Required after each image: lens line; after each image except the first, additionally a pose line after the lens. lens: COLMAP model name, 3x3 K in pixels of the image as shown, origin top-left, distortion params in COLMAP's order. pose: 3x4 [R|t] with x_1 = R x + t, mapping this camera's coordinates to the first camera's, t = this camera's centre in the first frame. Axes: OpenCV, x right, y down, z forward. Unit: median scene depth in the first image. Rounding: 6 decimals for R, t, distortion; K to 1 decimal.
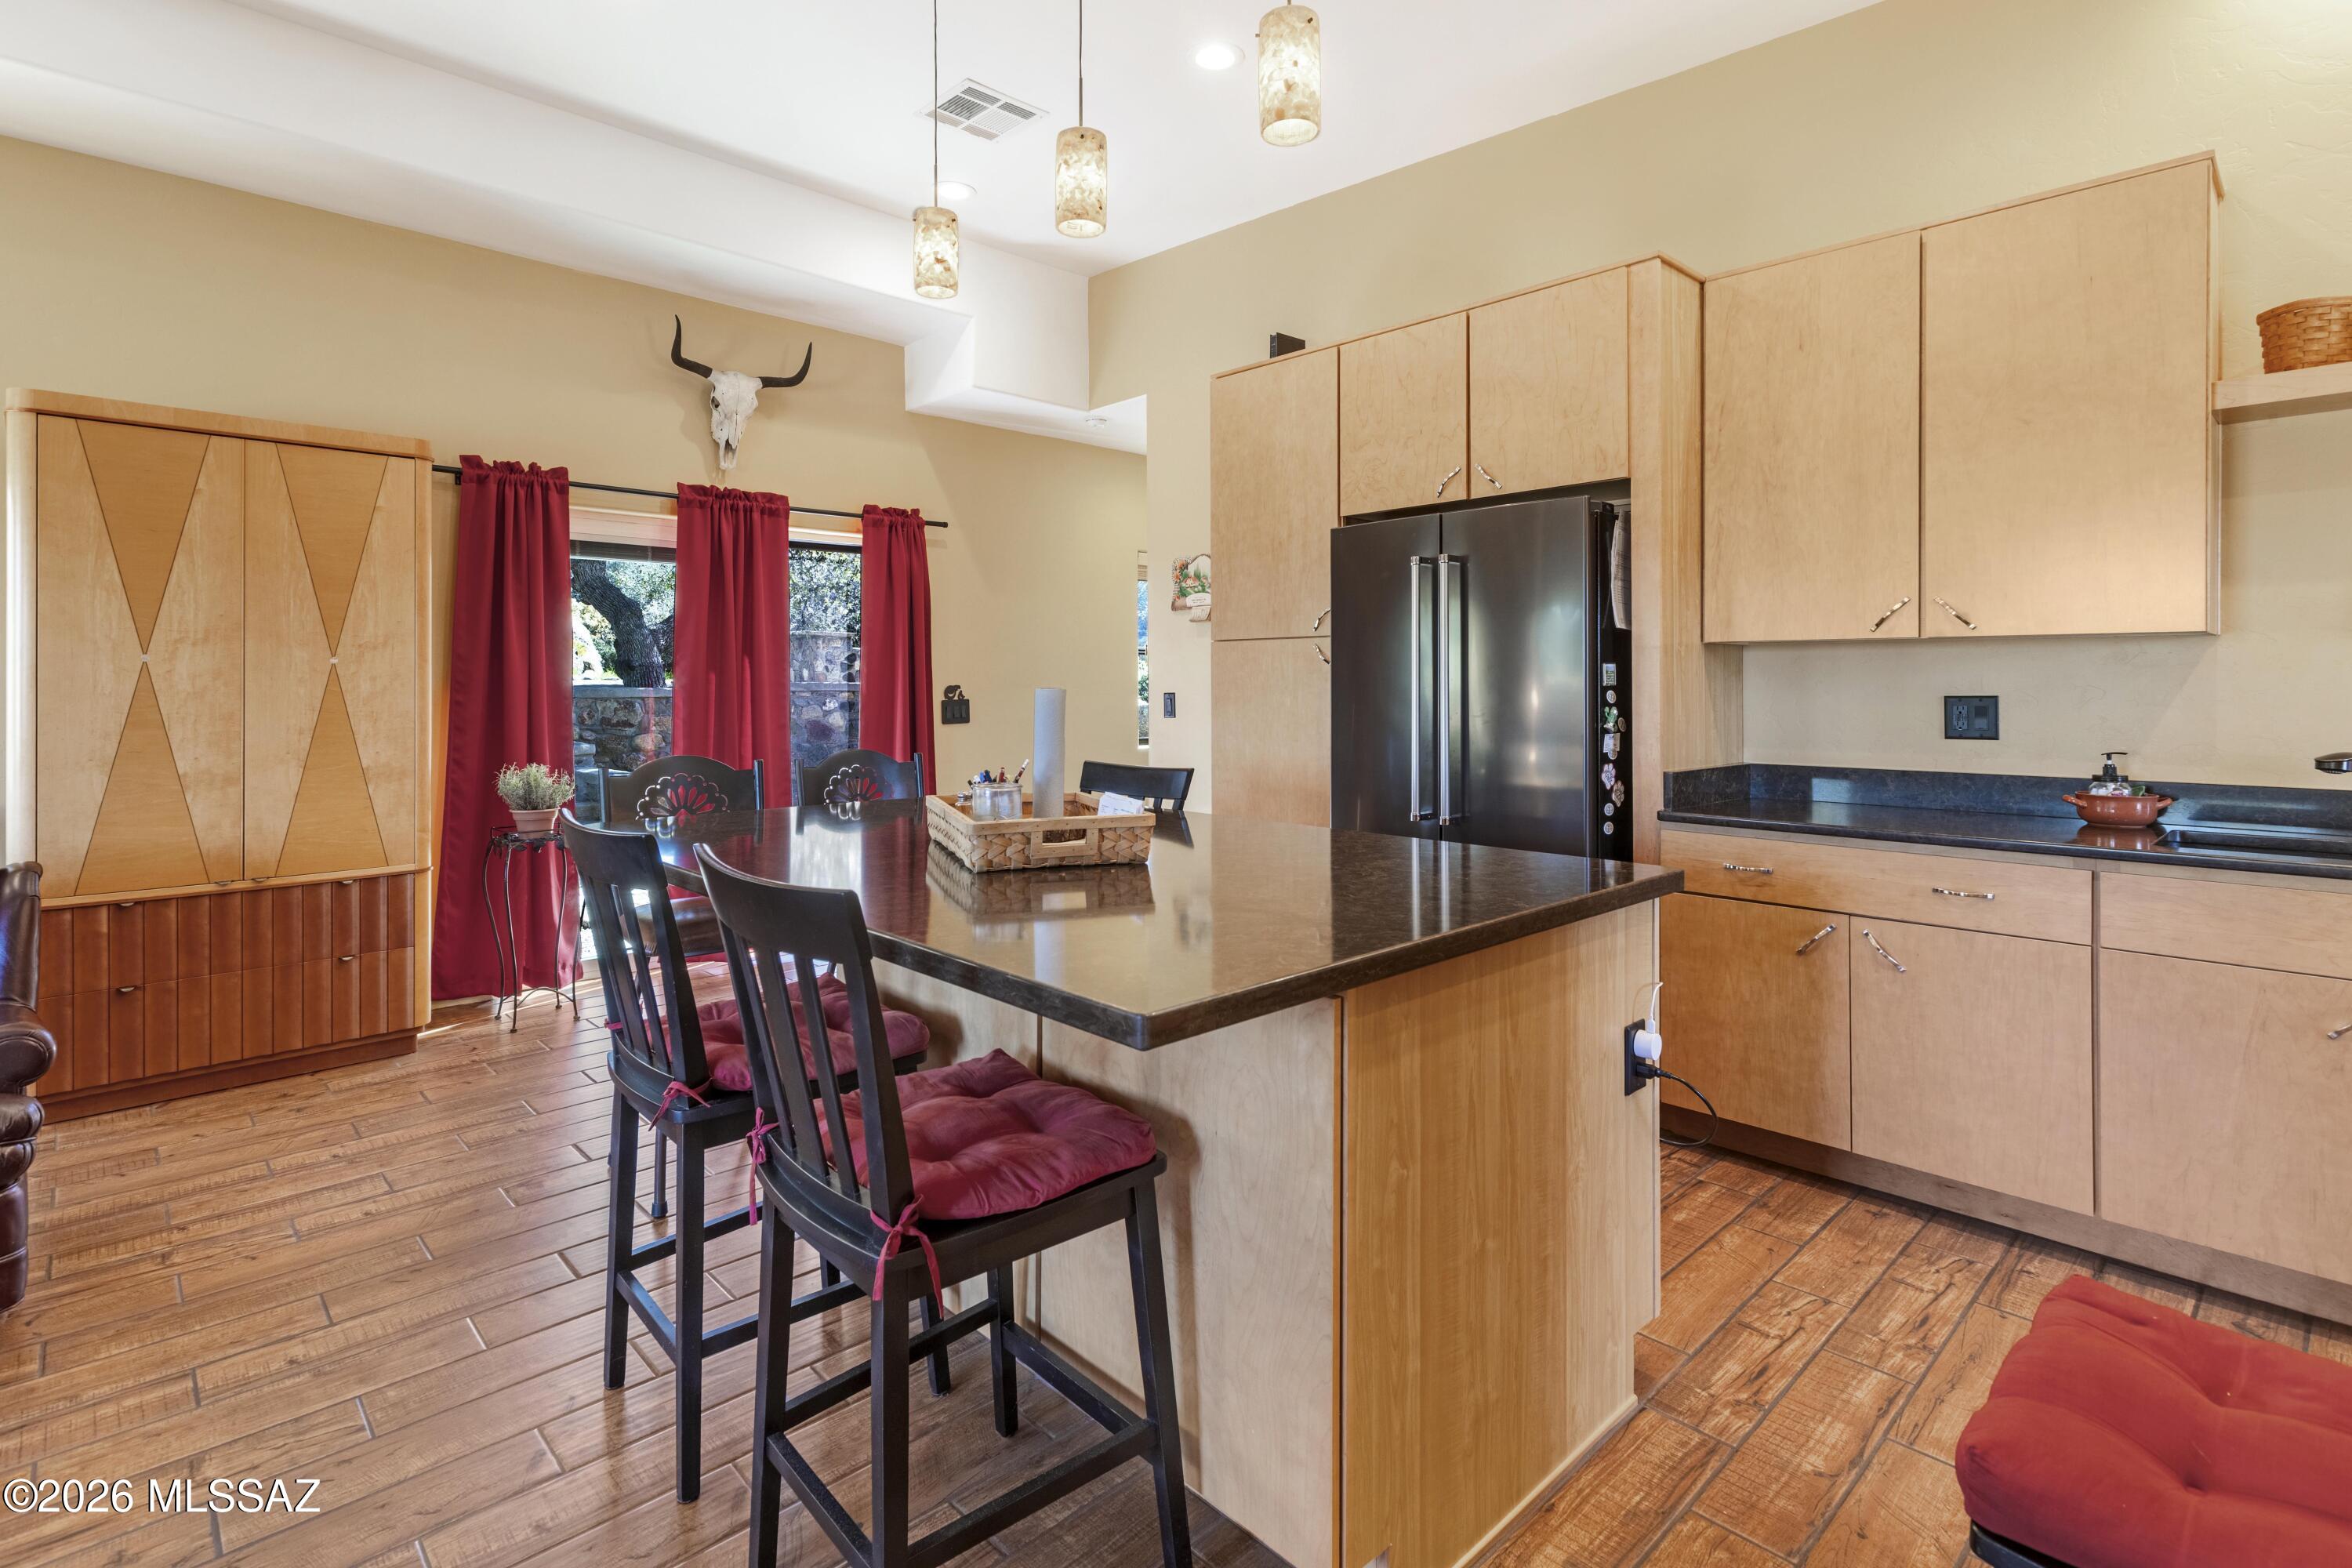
lens RADIAL K [[1111.3, 0, 1154.4], [0, 1111.3, 686.4], [0, 0, 1]] dist [0.001110, -0.000206]
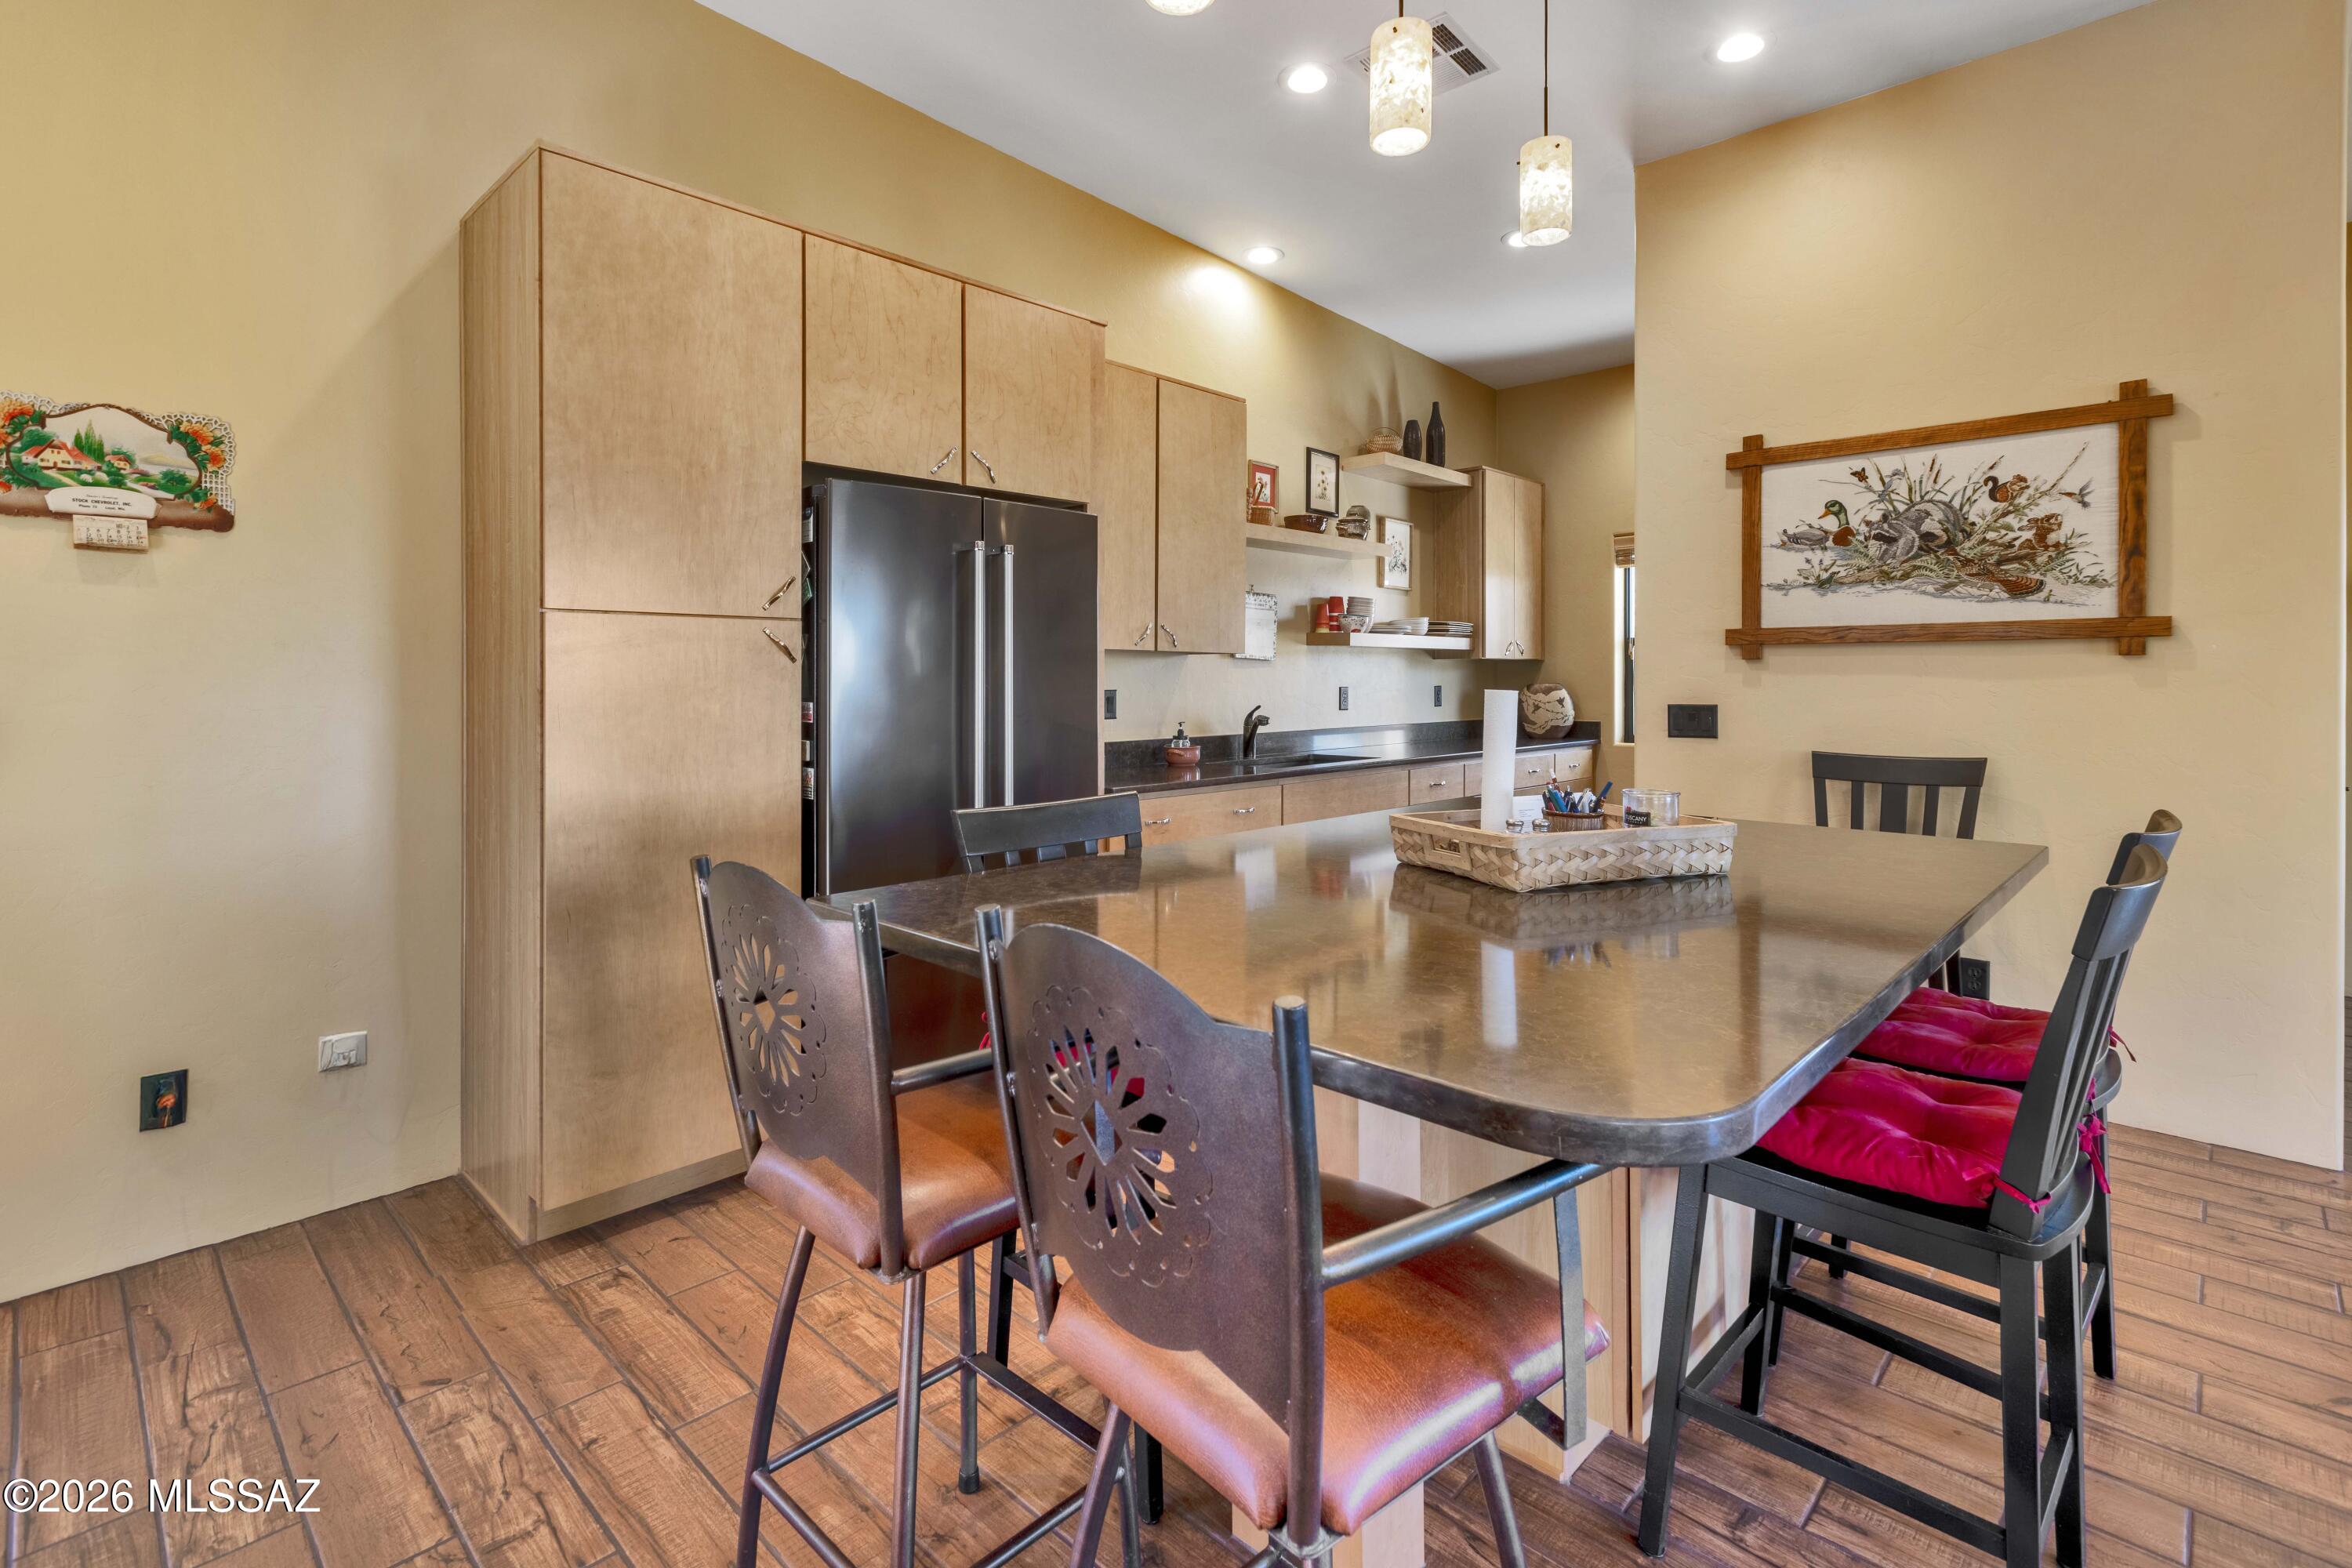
lens RADIAL K [[1111.3, 0, 1154.4], [0, 1111.3, 686.4], [0, 0, 1]] dist [0.001110, -0.000206]
pose [[-0.051995, -0.002624, 0.998644, -0.581940], [0.006779, 0.999973, 0.002980, -0.000519], [-0.998624, 0.006925, -0.051976, 0.781447]]
